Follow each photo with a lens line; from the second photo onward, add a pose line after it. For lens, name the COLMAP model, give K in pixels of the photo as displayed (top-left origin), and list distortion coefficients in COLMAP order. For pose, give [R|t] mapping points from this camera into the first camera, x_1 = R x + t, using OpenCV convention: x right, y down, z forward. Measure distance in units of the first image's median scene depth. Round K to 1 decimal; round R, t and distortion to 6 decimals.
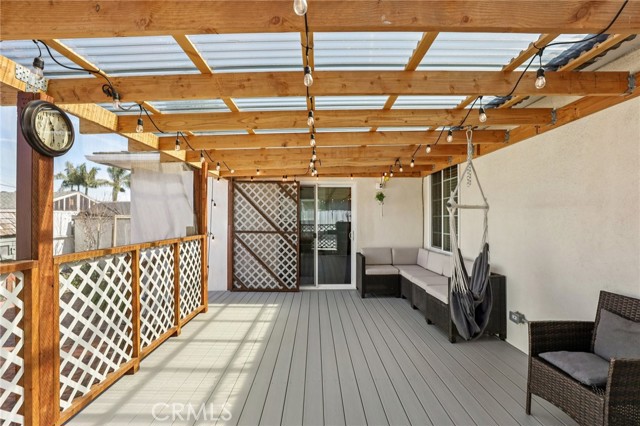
lens RADIAL K [[295.6, 0, 314.1], [0, 295.6, 212.9], [0, 0, 1]] dist [-0.019617, 0.000198]
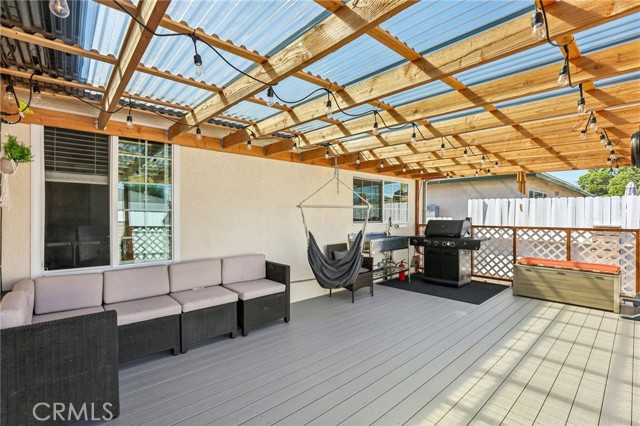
lens RADIAL K [[295.6, 0, 321.8], [0, 295.6, 212.5], [0, 0, 1]] dist [-0.019617, 0.000198]
pose [[-0.673907, -0.012482, 0.738711, -0.546959], [-0.013545, 0.999898, 0.004538, 0.022758], [-0.738692, -0.006947, -0.674007, 1.924967]]
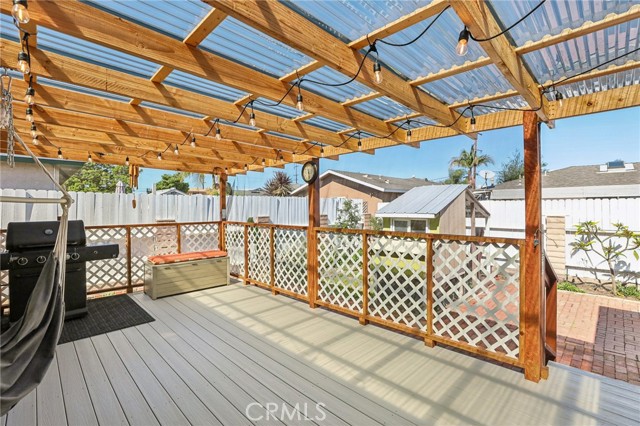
lens RADIAL K [[295.6, 0, 322.1], [0, 295.6, 212.1], [0, 0, 1]] dist [-0.019617, 0.000198]
pose [[-0.704760, -0.006887, -0.709412, 0.420027], [0.000287, 0.999950, -0.009993, 0.051045], [0.709445, -0.007246, -0.704723, 1.670911]]
